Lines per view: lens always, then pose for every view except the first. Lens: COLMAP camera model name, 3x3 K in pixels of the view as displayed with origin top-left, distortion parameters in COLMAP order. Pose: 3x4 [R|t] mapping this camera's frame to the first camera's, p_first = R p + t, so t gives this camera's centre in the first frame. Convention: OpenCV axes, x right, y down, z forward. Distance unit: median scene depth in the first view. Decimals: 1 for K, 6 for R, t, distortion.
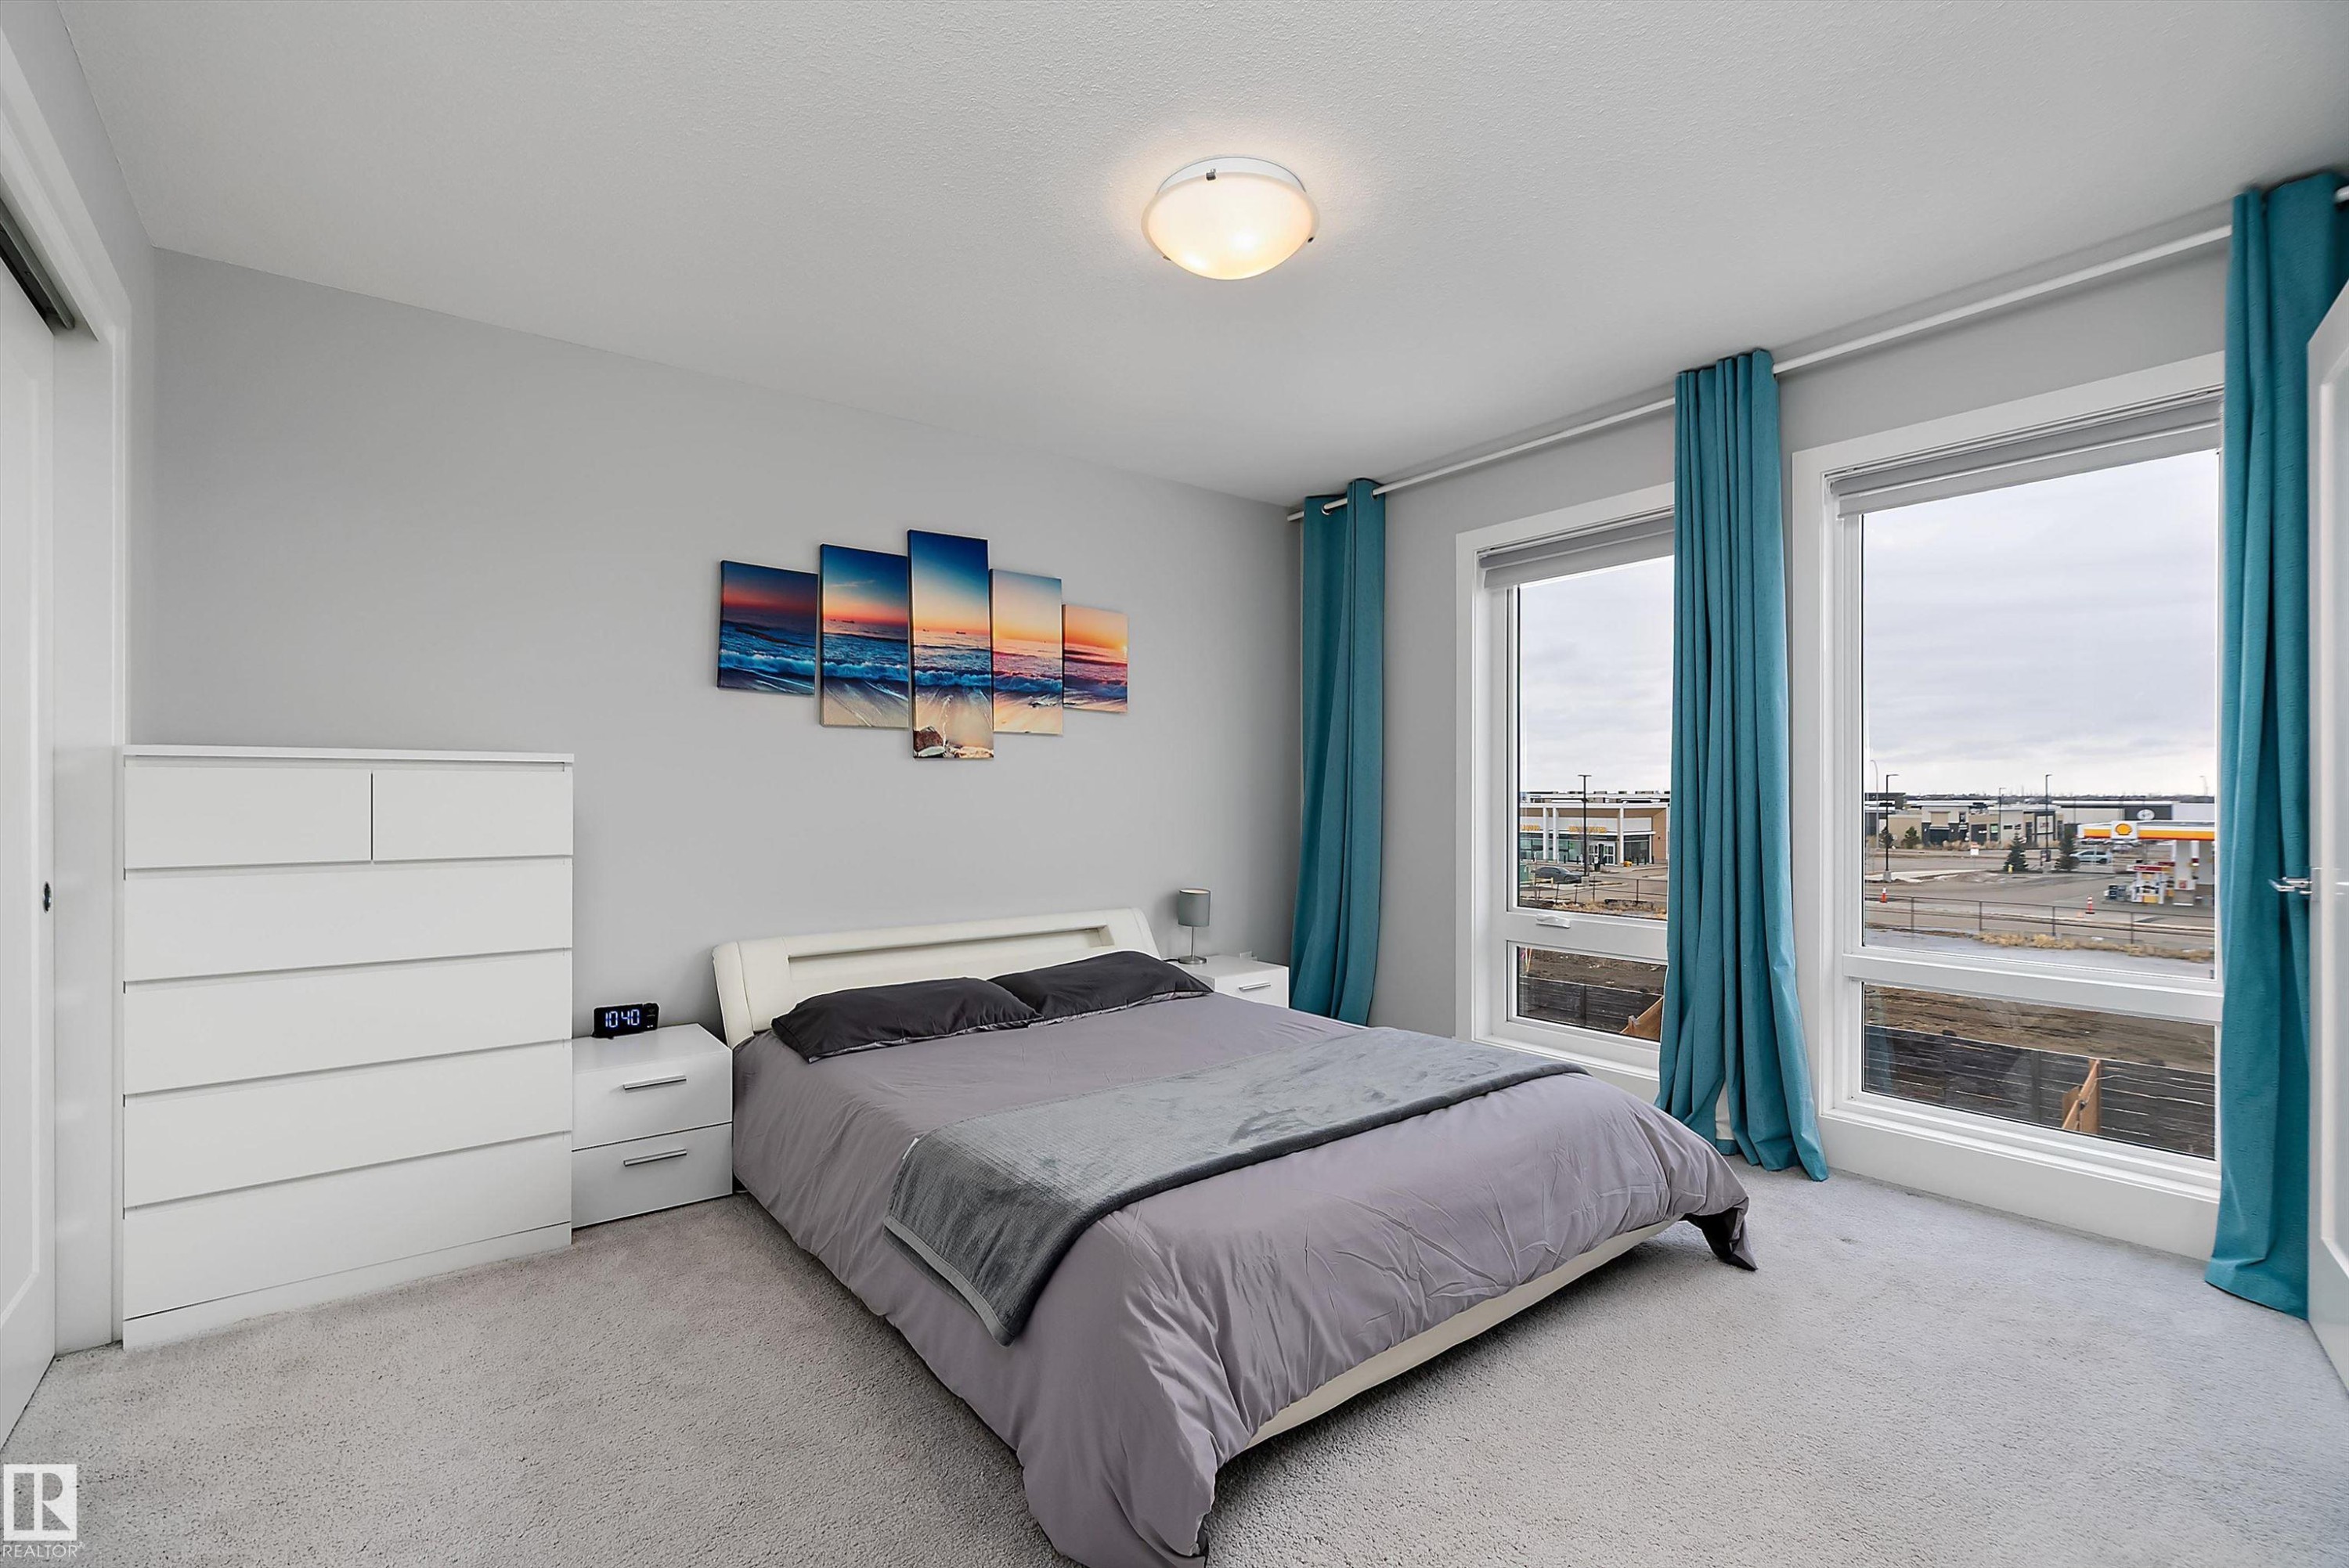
lens RADIAL K [[1057.1, 0, 1167.8], [0, 1057.1, 788.5], [0, 0, 1]] dist [-0.013550, 0.005597]
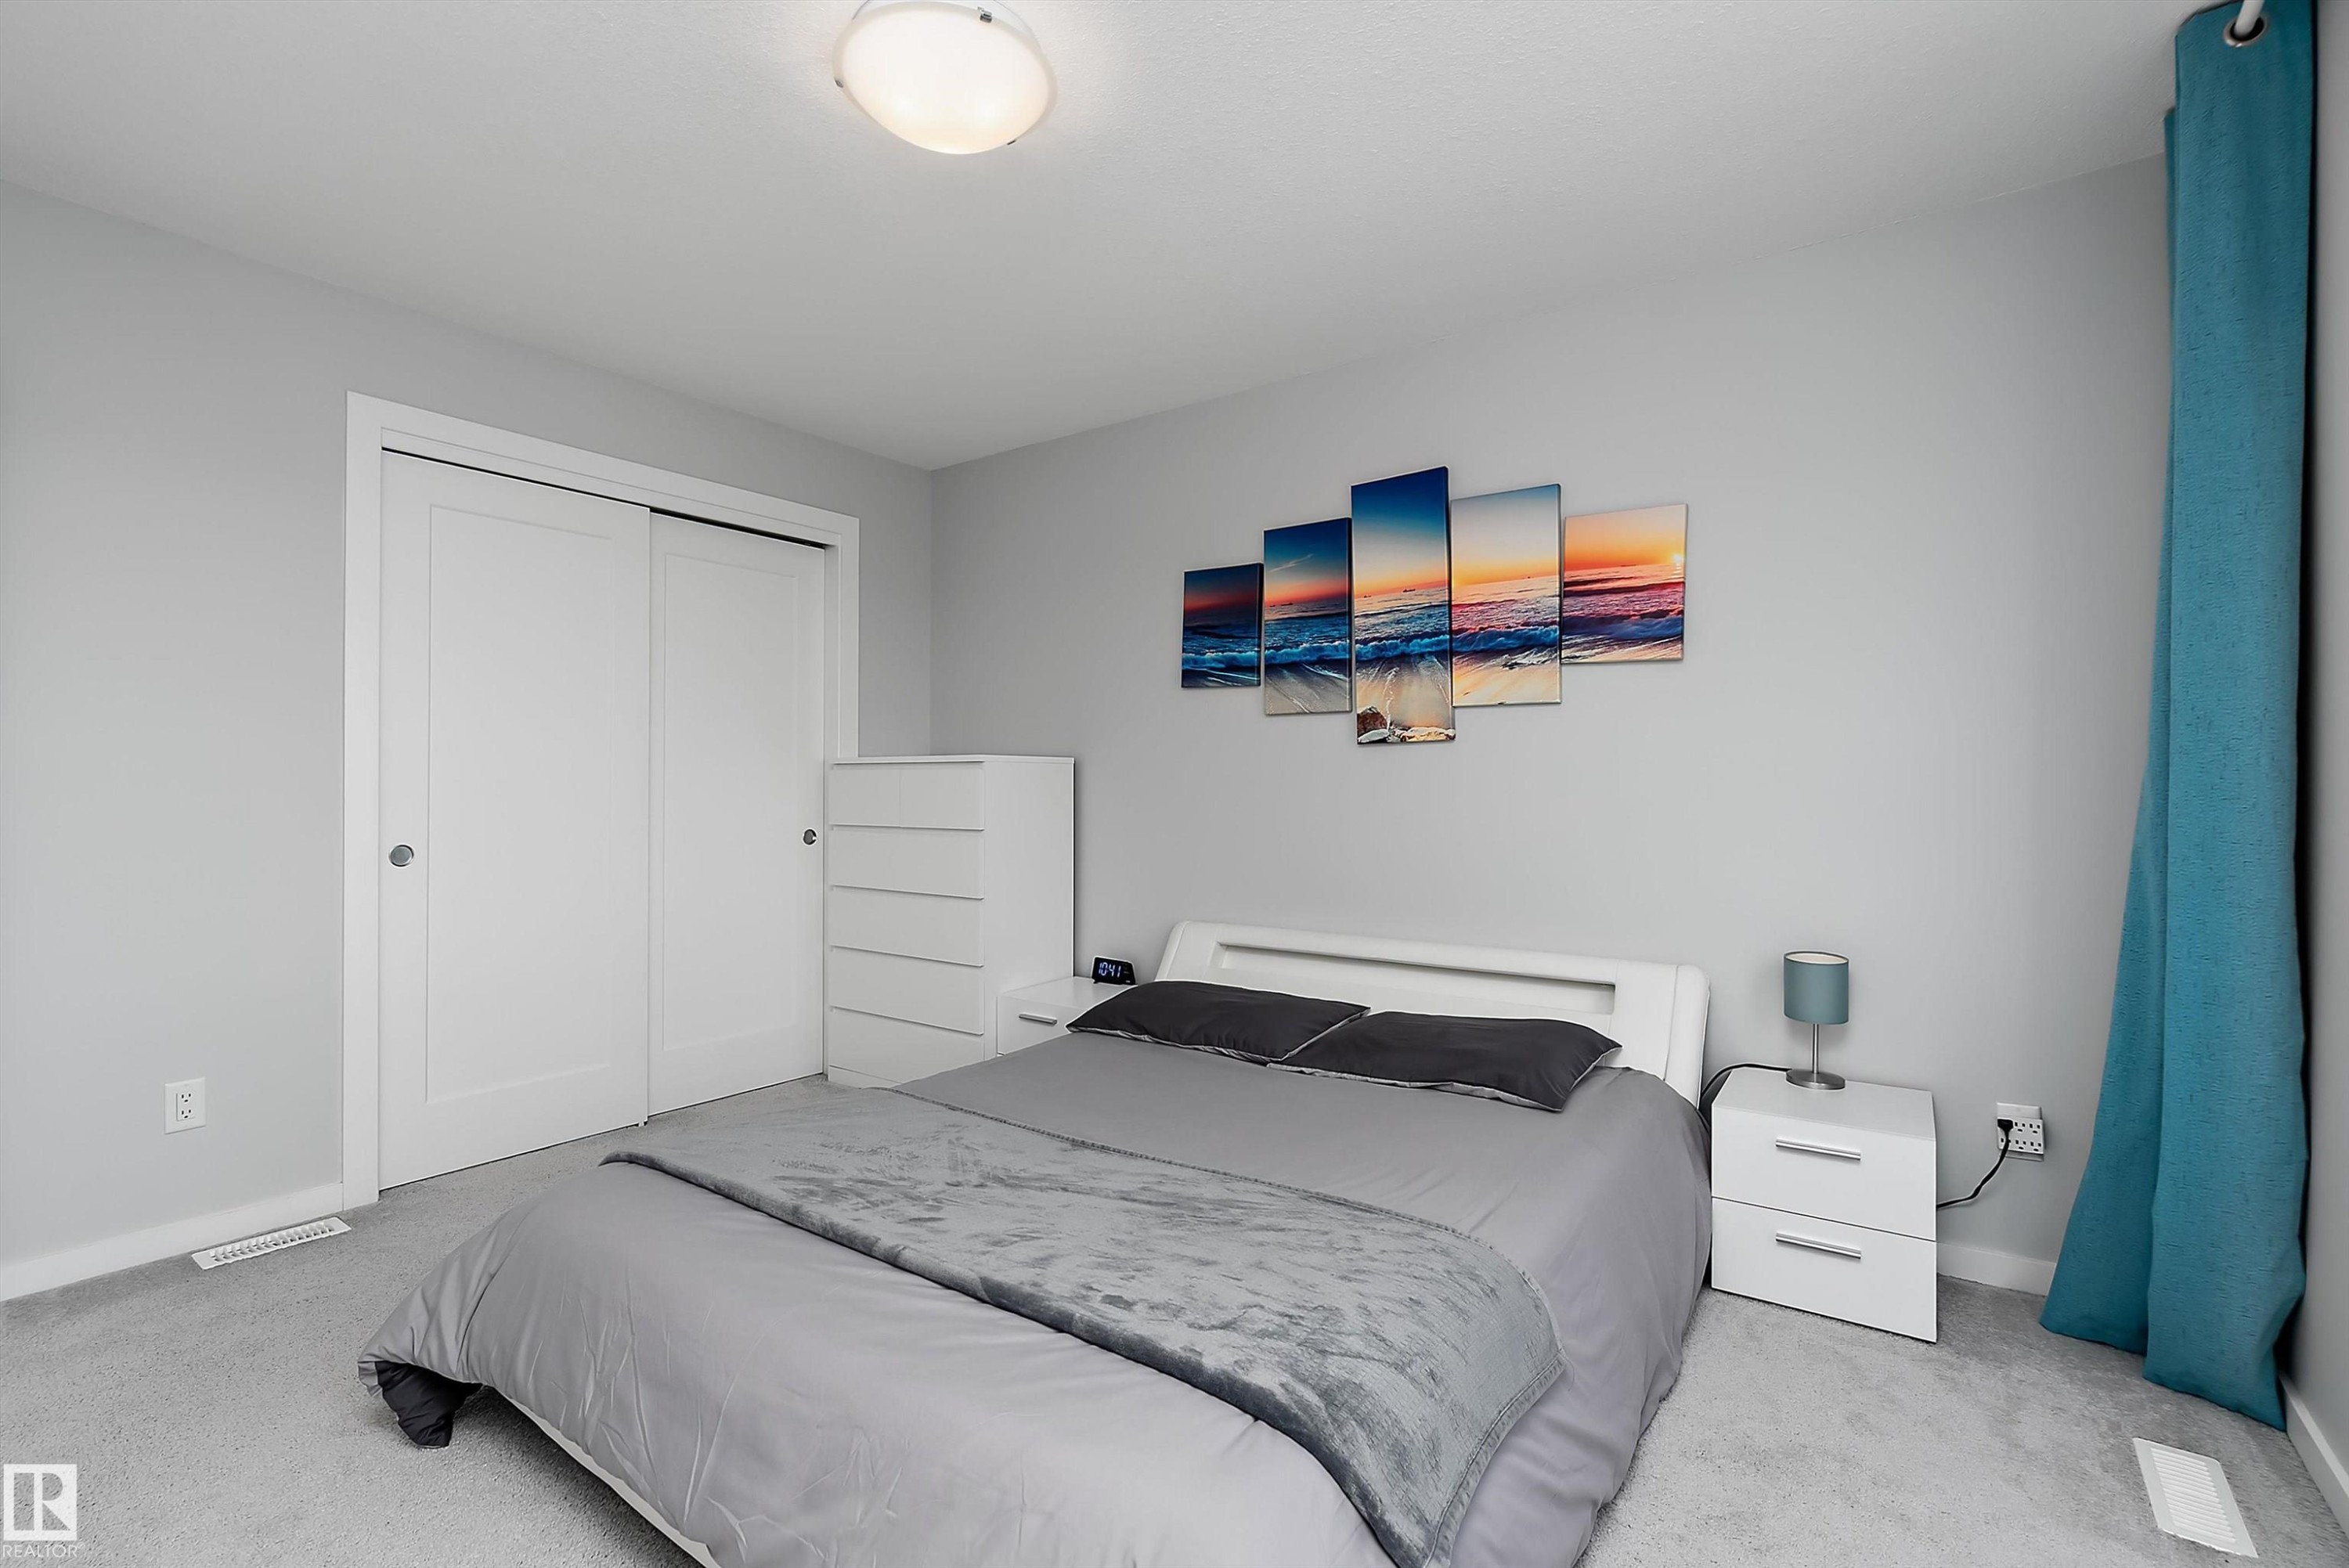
lens RADIAL K [[1057.1, 0, 1168.8], [0, 1057.1, 784.2], [0, 0, 1]] dist [-0.013550, 0.005597]
pose [[0.277449, -0.002435, -0.960737, 0.548577], [0.001706, 0.999996, -0.002042, 0.005665], [0.960739, -0.001073, 0.277452, 0.593731]]
